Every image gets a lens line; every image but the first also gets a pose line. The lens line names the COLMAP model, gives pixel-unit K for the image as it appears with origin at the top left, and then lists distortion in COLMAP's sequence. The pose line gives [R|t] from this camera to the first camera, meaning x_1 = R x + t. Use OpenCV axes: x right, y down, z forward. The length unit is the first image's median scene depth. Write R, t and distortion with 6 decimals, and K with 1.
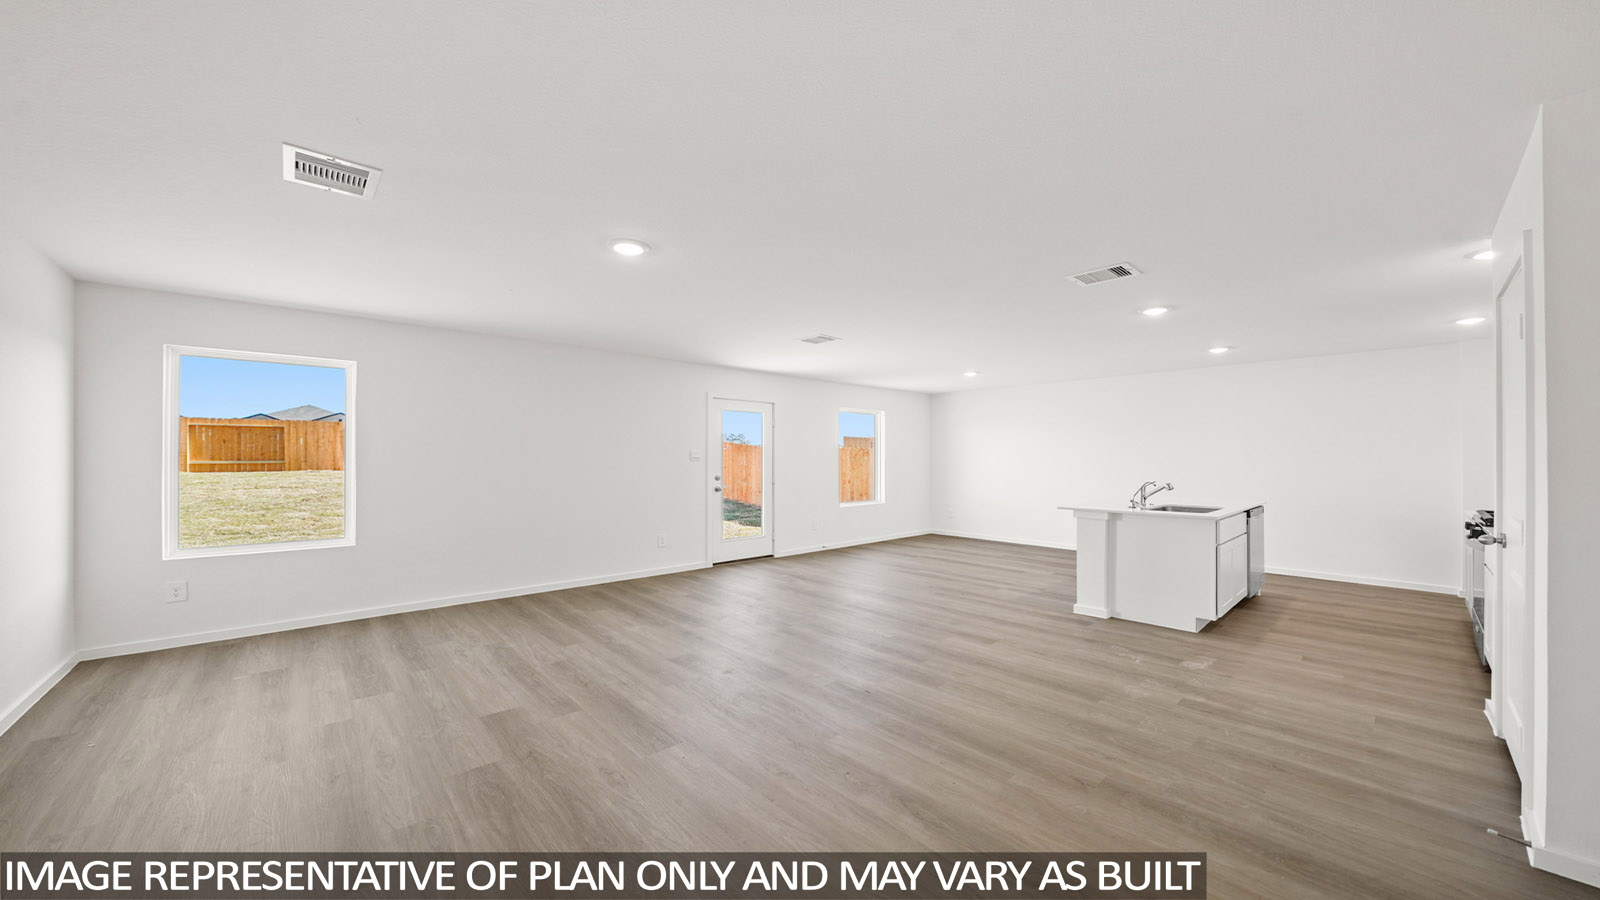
lens RADIAL K [[554.8, 0, 800.0], [0, 554.8, 450.0], [0, 0, 1]] dist [-0.000137, 0.000286]
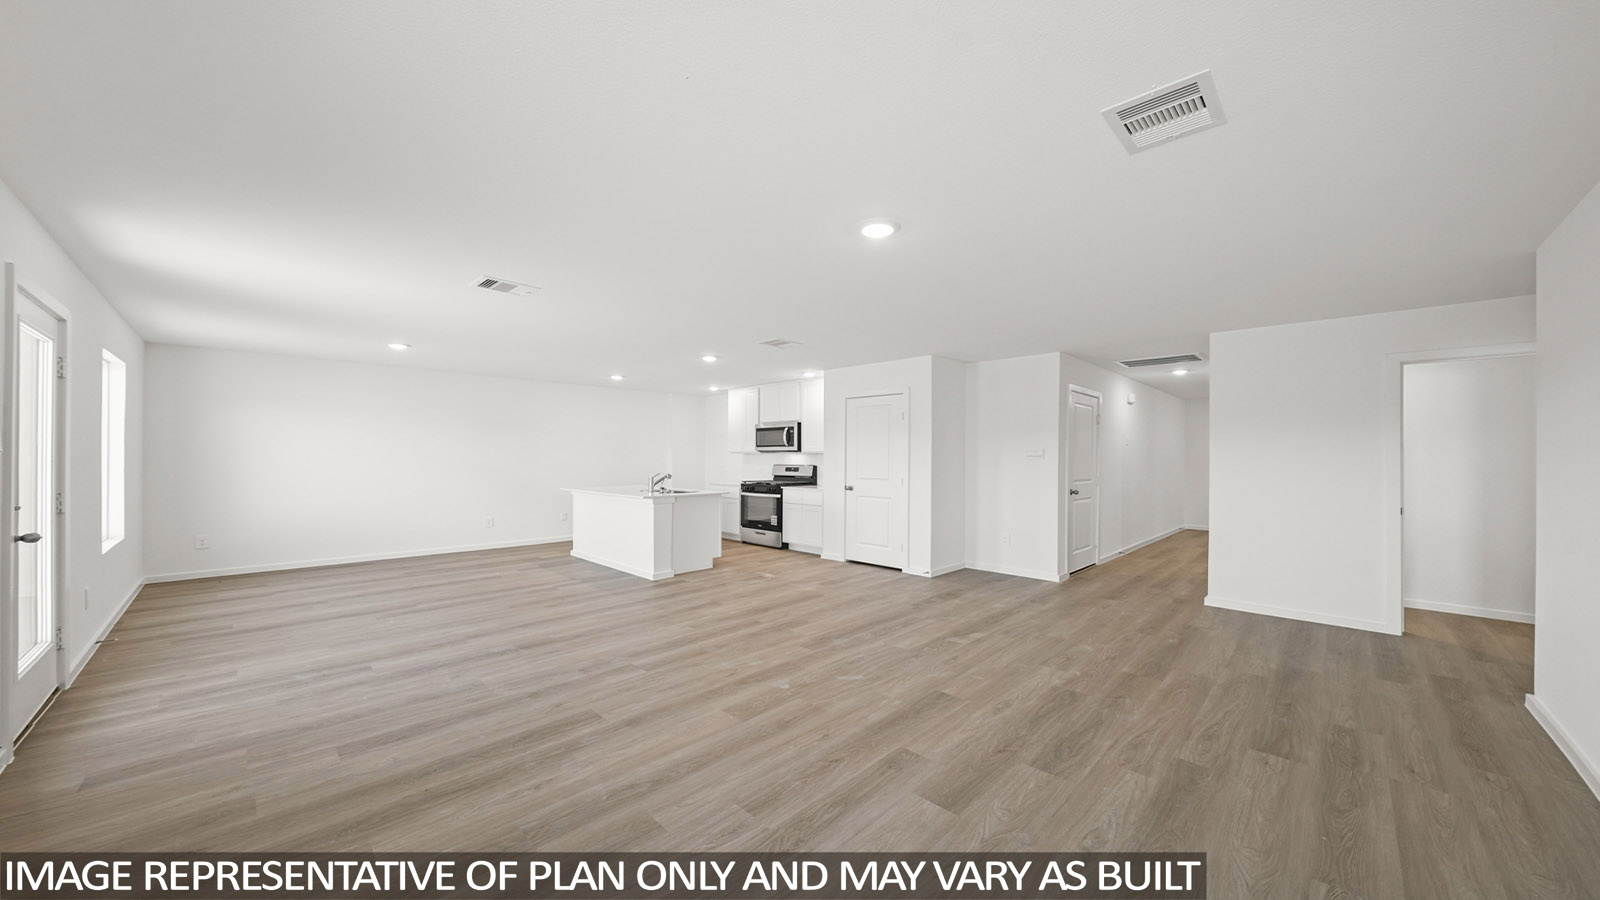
lens RADIAL K [[554.8, 0, 800.0], [0, 554.8, 450.0], [0, 0, 1]] dist [-0.000137, 0.000286]
pose [[-0.053210, 0.013806, 0.998488, -1.048650], [-0.022224, 0.999640, -0.015007, 0.016924], [-0.998336, -0.022989, -0.052884, 1.013802]]
